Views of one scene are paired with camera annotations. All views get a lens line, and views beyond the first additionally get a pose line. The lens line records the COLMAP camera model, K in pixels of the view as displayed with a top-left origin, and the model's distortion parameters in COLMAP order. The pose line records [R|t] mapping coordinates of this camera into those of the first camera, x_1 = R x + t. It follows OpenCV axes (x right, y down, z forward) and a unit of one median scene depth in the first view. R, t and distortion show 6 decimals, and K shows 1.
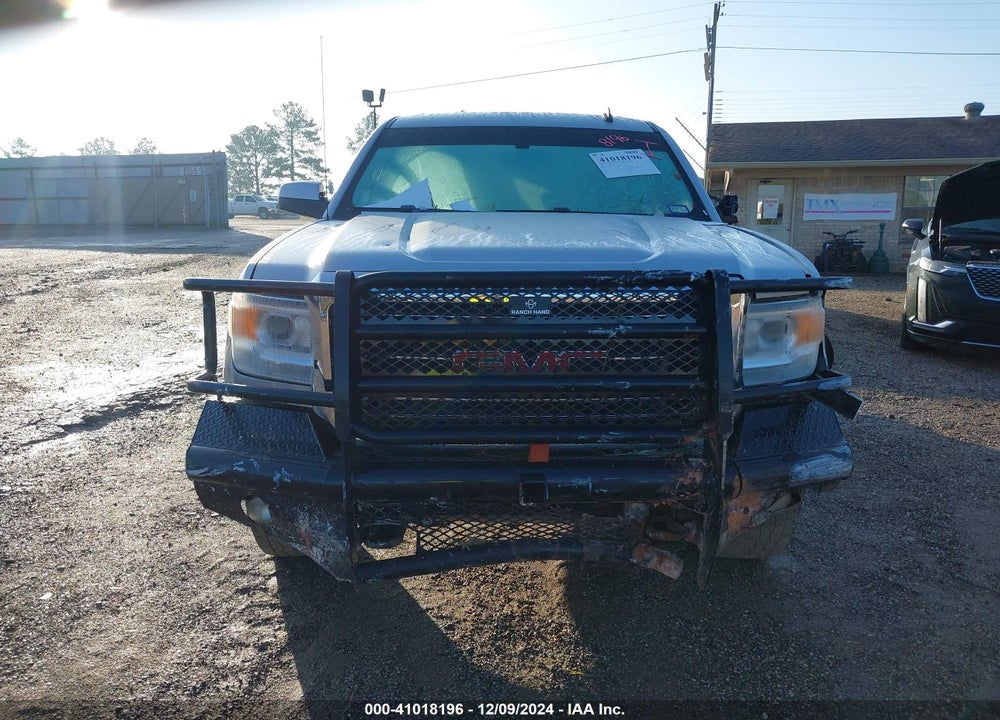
lens RADIAL K [[772.0, 0, 503.2], [0, 772.0, 361.7], [0, 0, 1]] dist [0.028273, -0.021065]
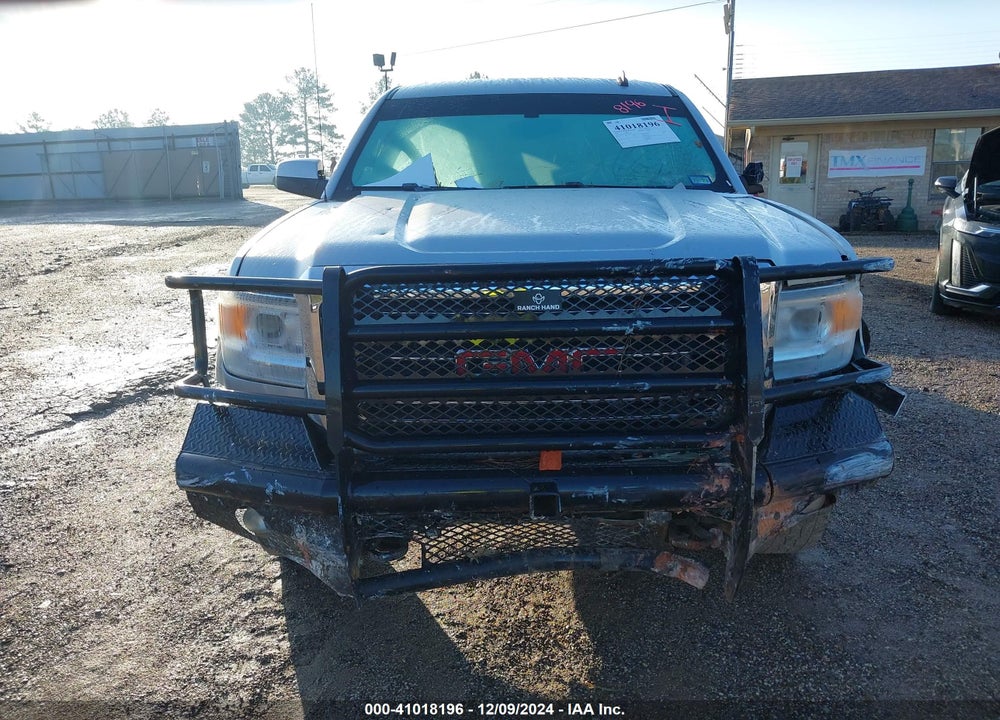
lens RADIAL K [[772.0, 0, 504.6], [0, 772.0, 362.5], [0, 0, 1]] dist [0.028273, -0.021065]
pose [[0.999529, -0.018767, -0.024266, 0.012739], [0.019884, 0.998714, 0.046635, -0.033504], [0.023359, -0.047095, 0.998617, 0.067384]]
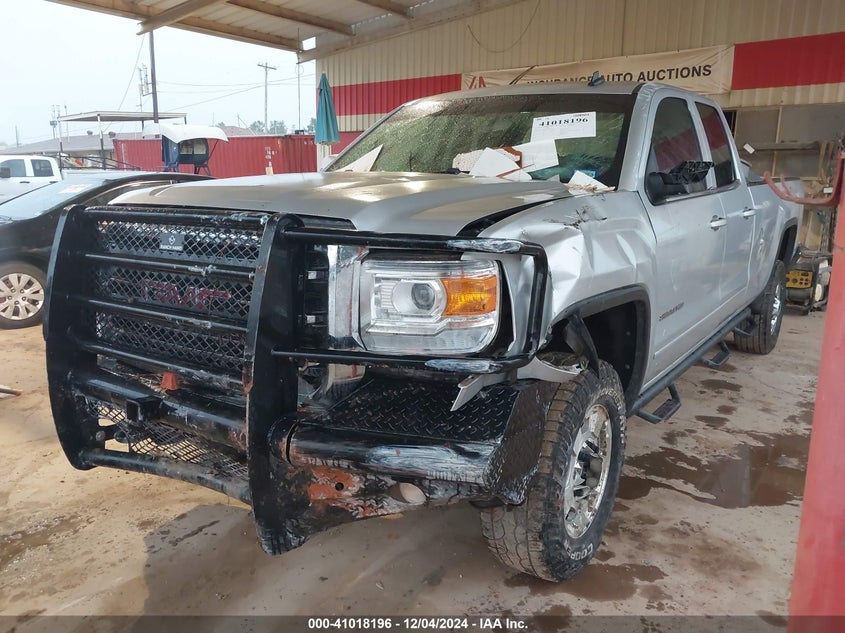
lens RADIAL K [[699.6, 0, 414.5], [0, 699.6, 351.4], [0, 0, 1]] dist [-0.001585, 0.015385]
pose [[0.812792, 0.143642, -0.564567, 0.699785], [-0.141676, 0.988768, 0.047604, -0.012363], [0.565064, 0.041294, 0.824013, 0.313508]]
